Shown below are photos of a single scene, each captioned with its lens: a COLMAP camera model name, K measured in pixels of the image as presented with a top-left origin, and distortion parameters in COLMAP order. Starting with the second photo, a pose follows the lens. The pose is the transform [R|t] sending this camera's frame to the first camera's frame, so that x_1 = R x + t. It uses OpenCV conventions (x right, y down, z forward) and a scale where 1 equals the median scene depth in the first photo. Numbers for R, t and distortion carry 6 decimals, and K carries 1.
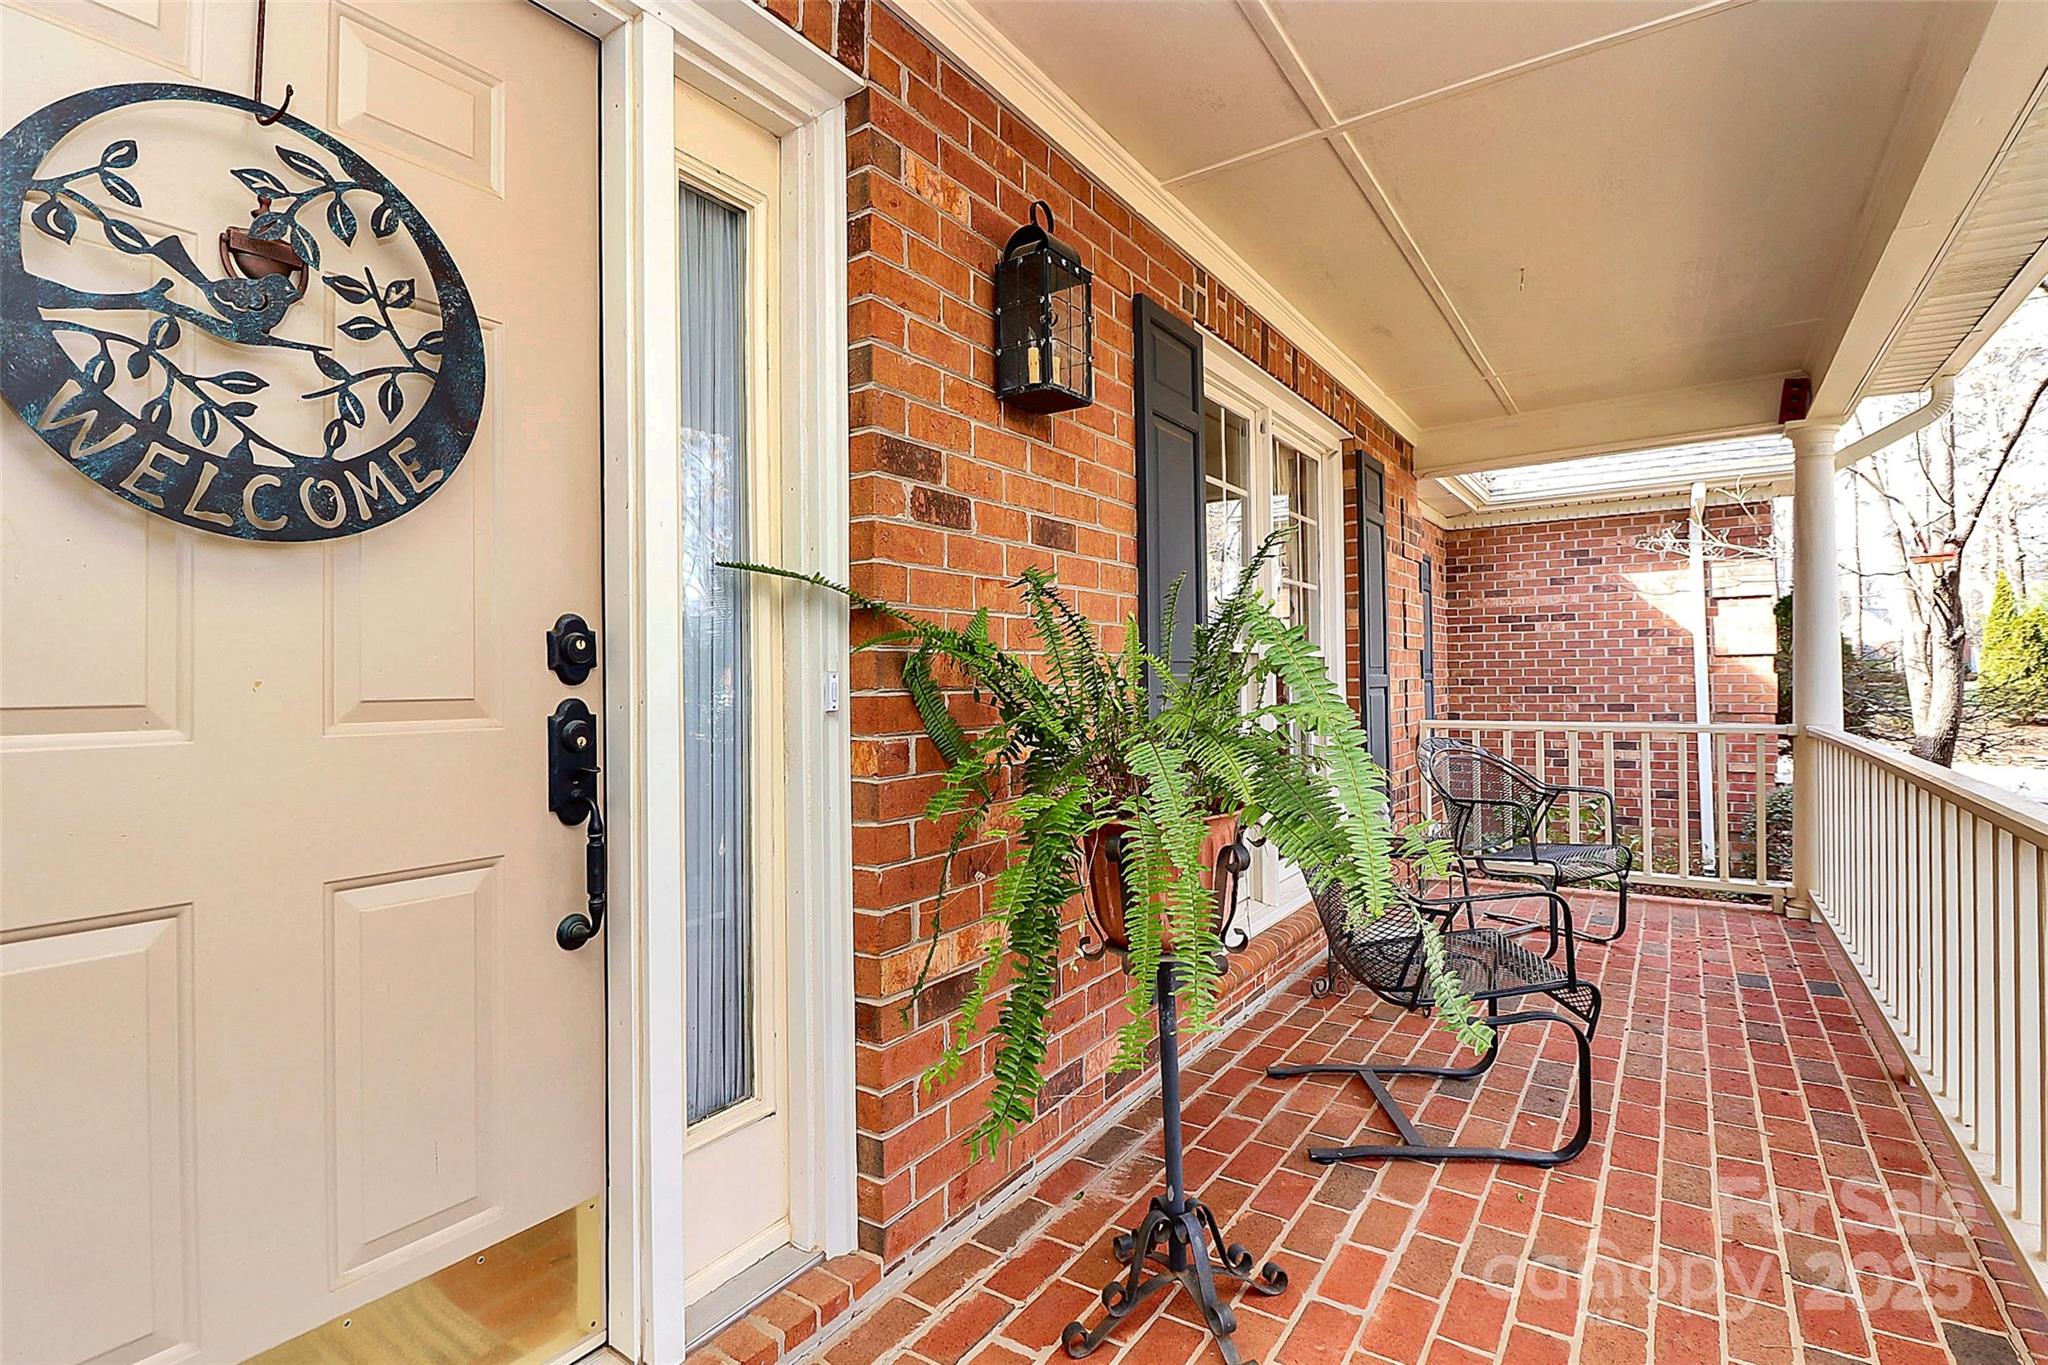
lens RADIAL K [[983.6, 0, 1021.7], [0, 983.6, 679.9], [0, 0, 1]] dist [-0.001477, -0.010463]
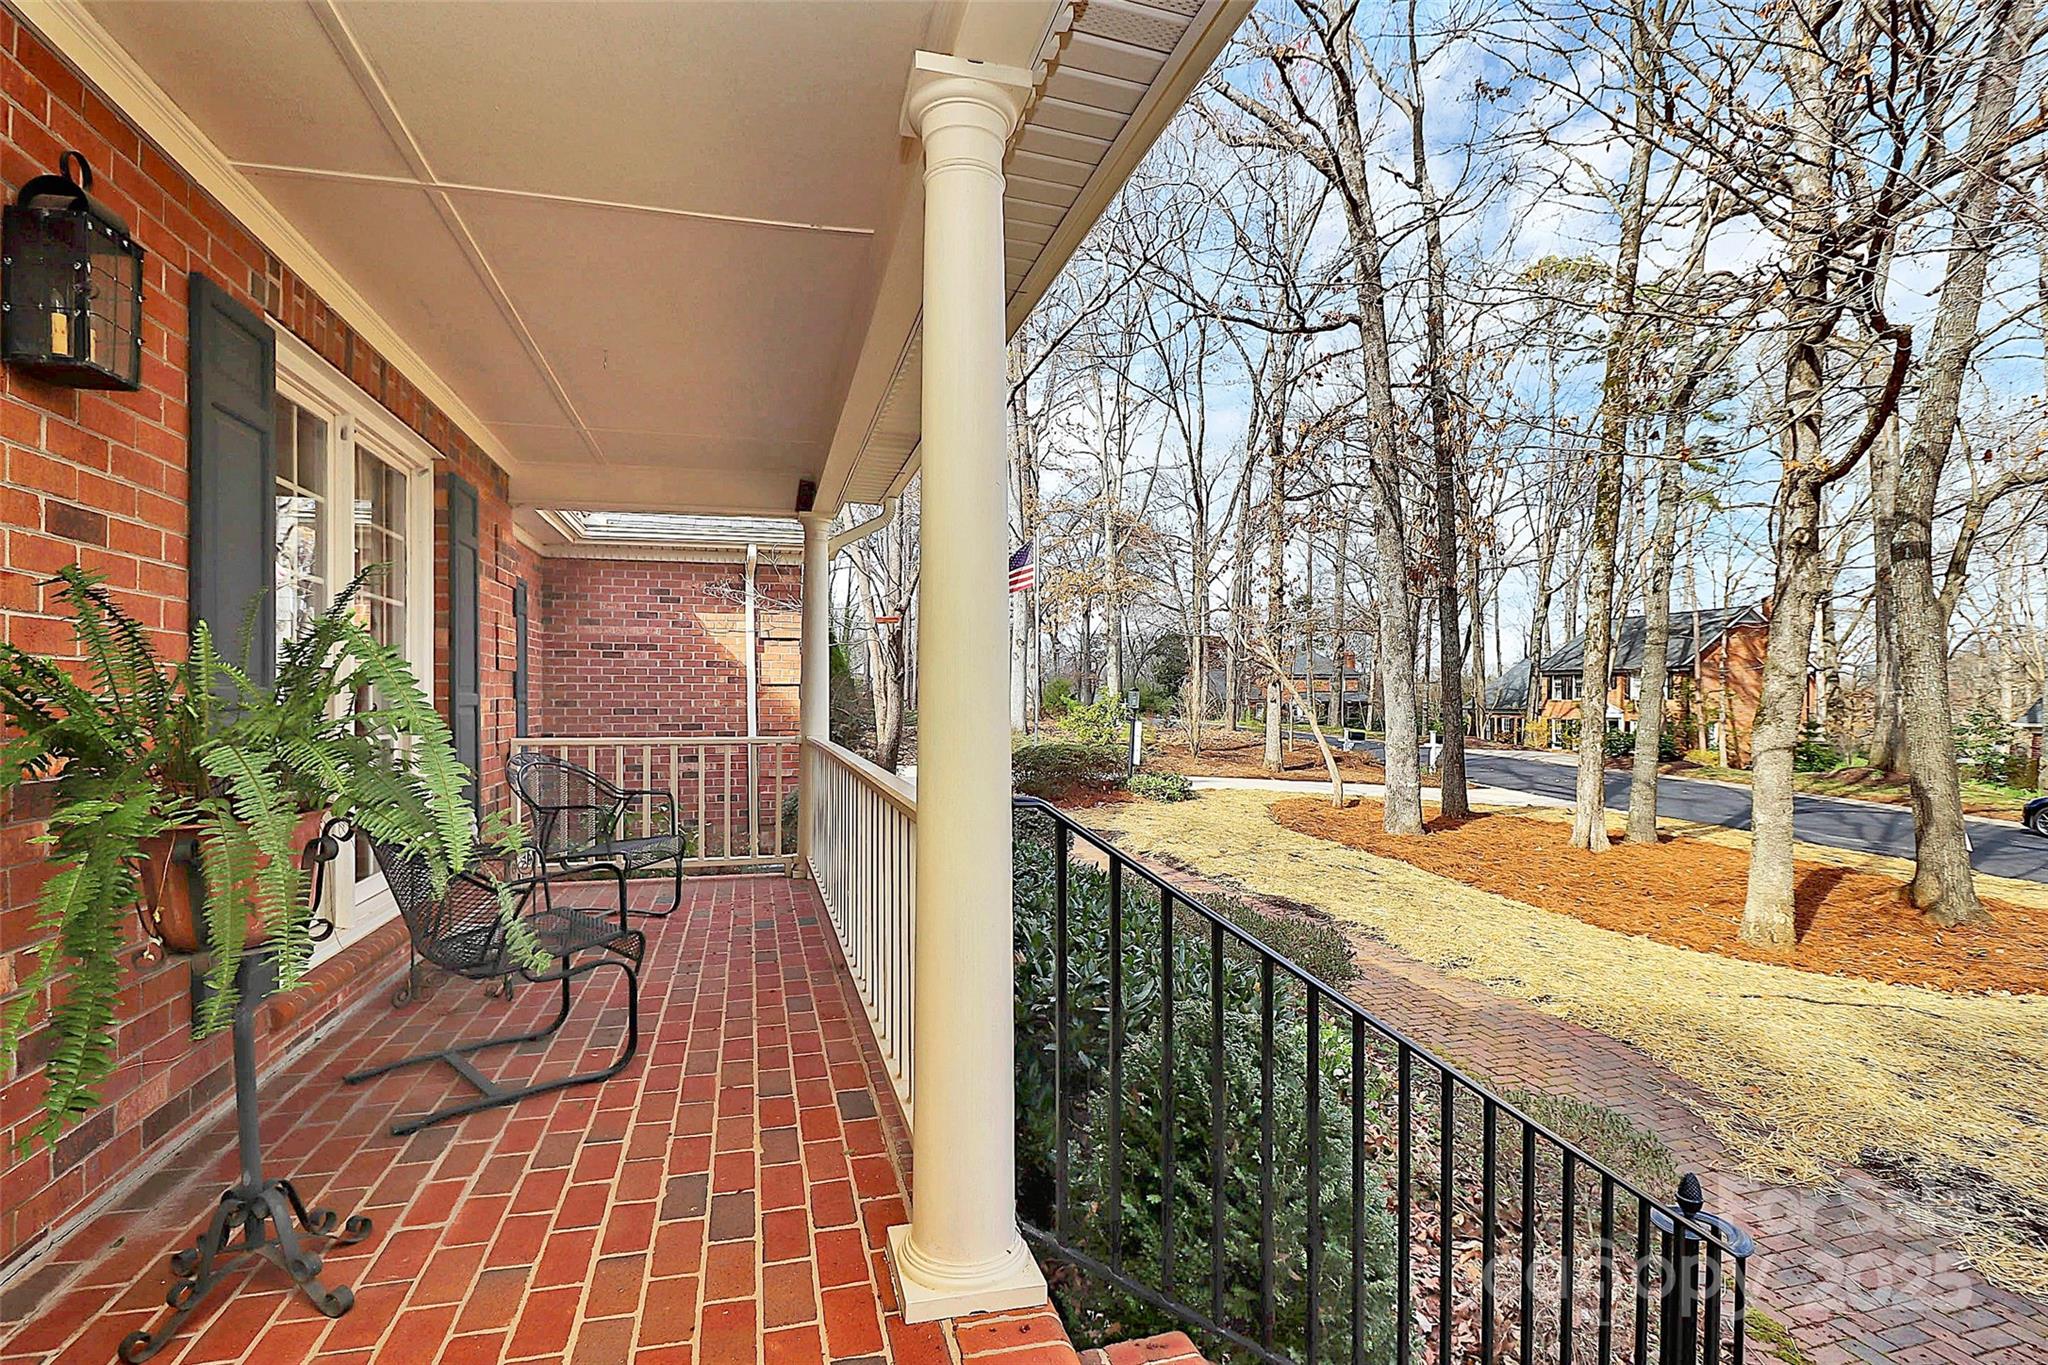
lens RADIAL K [[983.6, 0, 1017.5], [0, 983.6, 698.2], [0, 0, 1]] dist [-0.001477, -0.010463]
pose [[0.655895, 0.014972, 0.754704, -0.061694], [-0.010211, 0.999888, -0.010963, 0.008110], [-0.754783, -0.000516, 0.655974, -0.184912]]
